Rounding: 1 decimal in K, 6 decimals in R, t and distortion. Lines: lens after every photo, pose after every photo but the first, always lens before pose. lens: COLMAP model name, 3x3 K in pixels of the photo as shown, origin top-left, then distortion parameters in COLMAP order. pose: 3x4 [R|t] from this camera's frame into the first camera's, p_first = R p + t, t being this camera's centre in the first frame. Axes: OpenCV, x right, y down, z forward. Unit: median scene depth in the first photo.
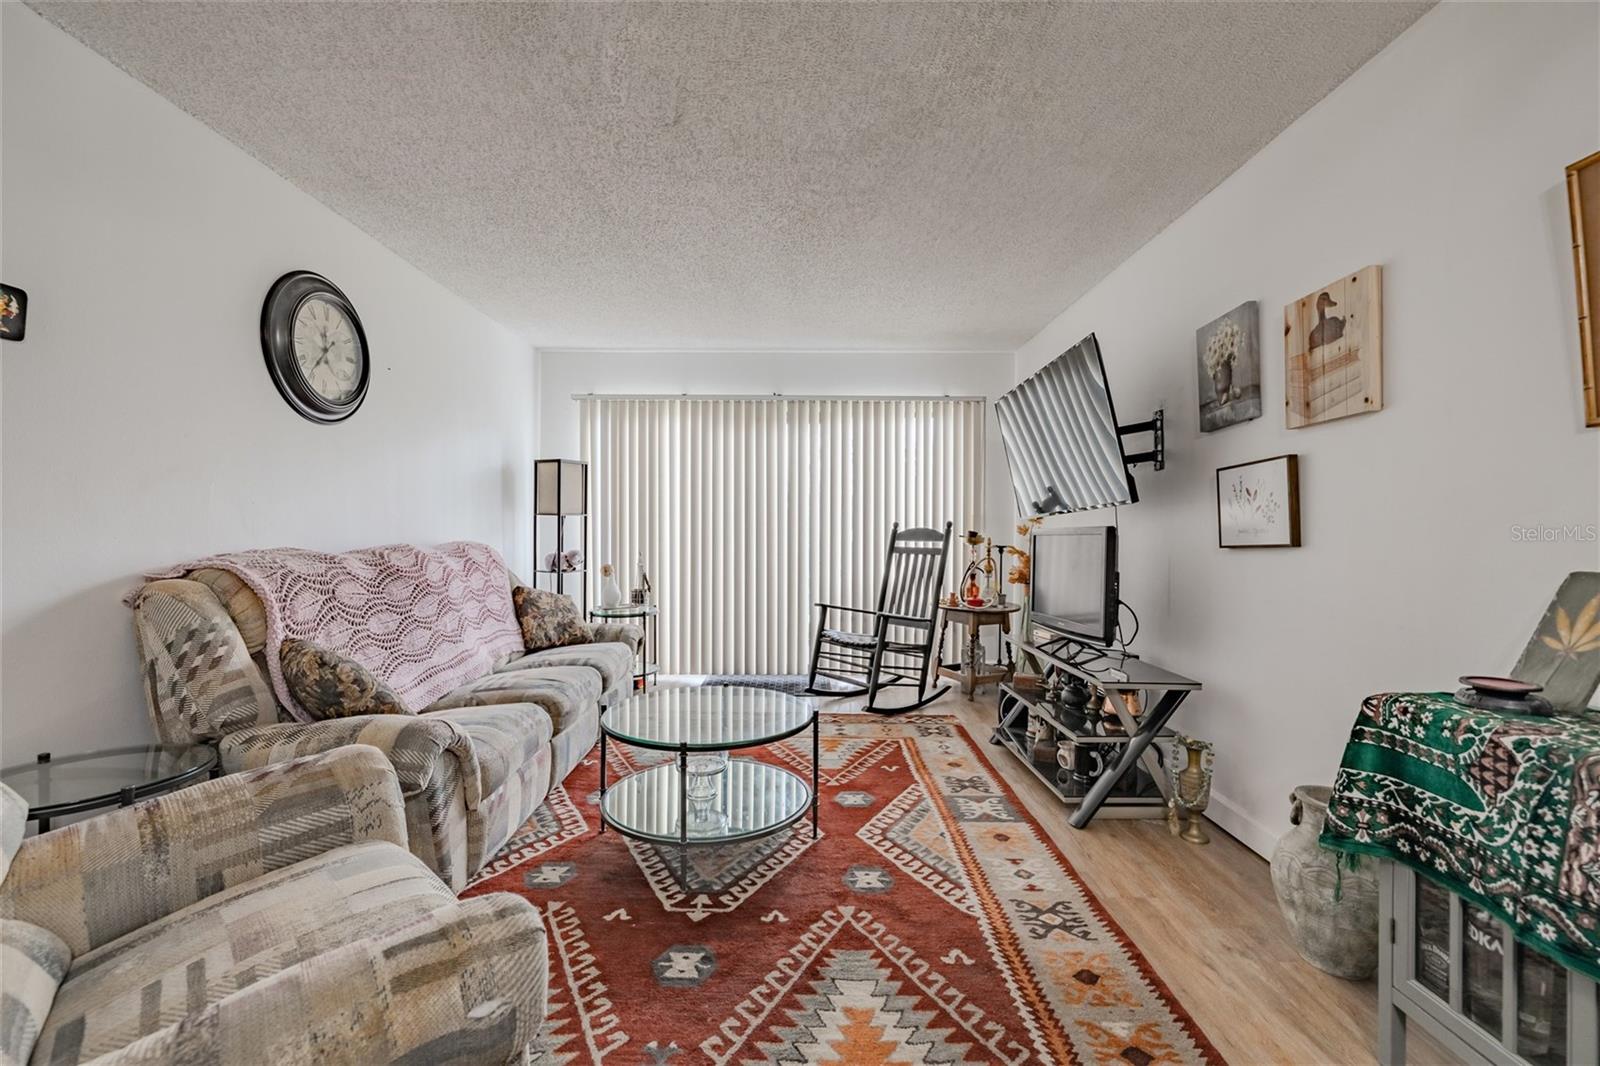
lens RADIAL K [[700.6, 0, 794.2], [0, 700.6, 524.1], [0, 0, 1]] dist [0.008401, -0.002120]
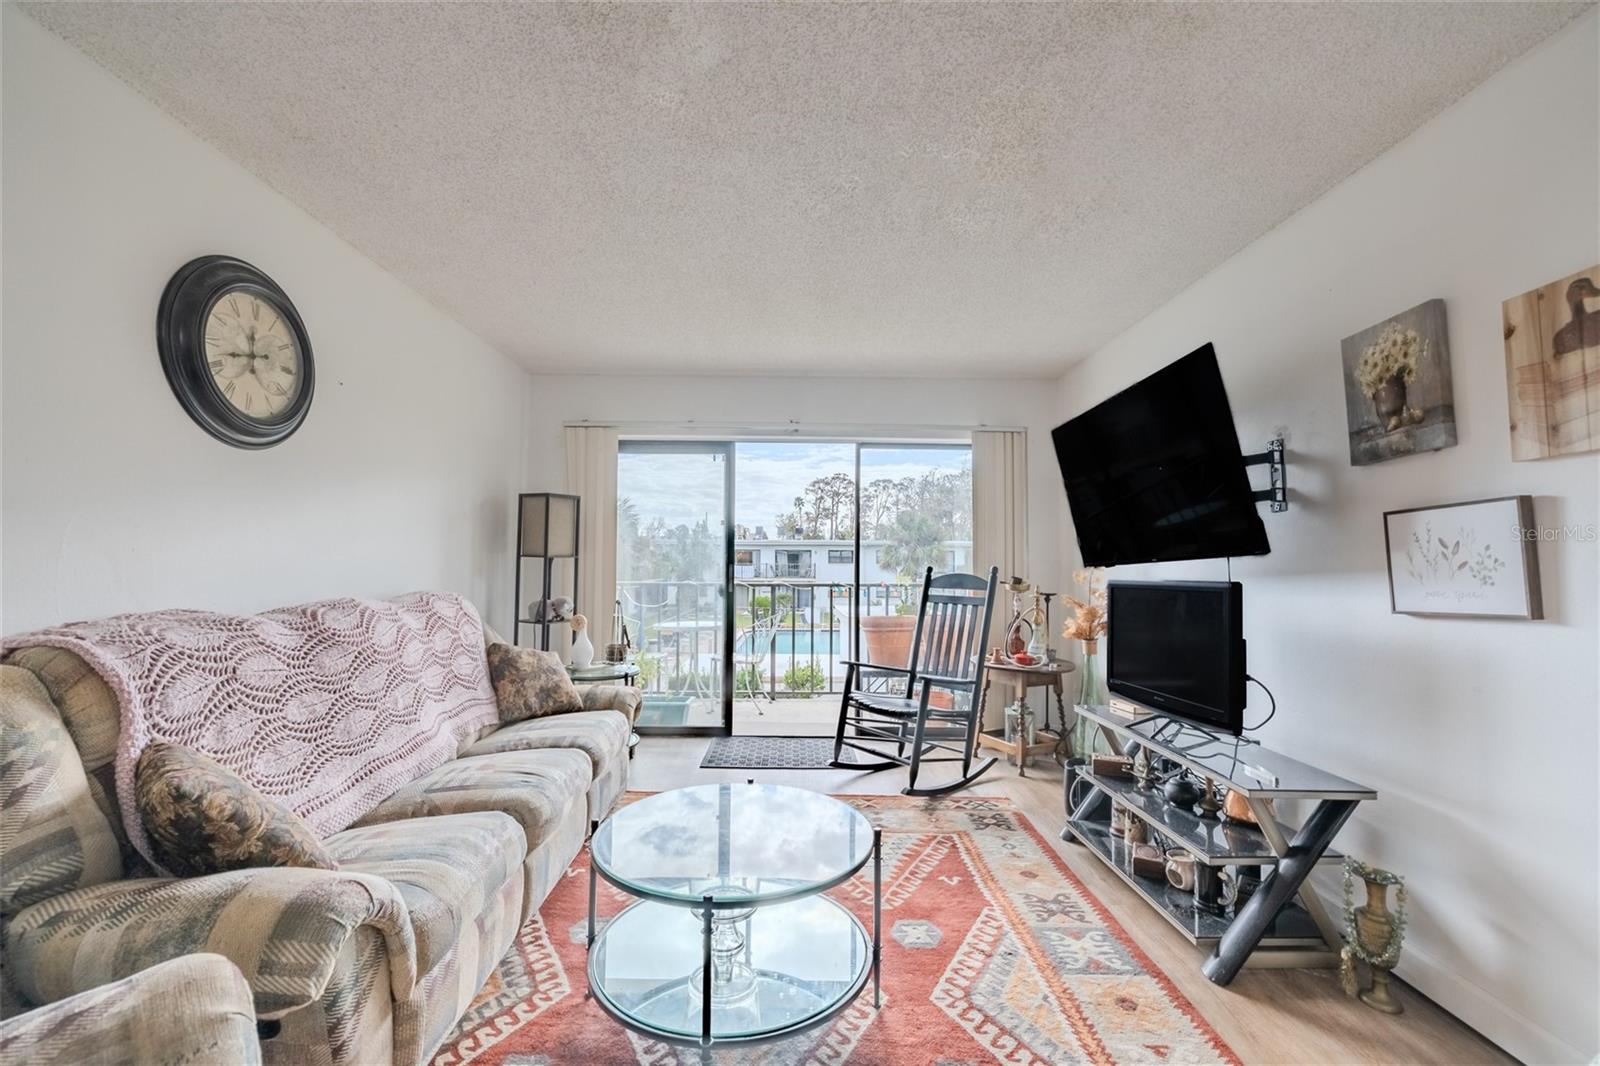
lens RADIAL K [[700.6, 0, 799.3], [0, 700.6, 520.8], [0, 0, 1]] dist [0.008401, -0.002120]
pose [[0.999838, 0.005332, 0.017196, -0.061199], [-0.004440, 0.998664, -0.051481, -0.023800], [-0.017448, 0.051396, 0.998526, 0.208950]]
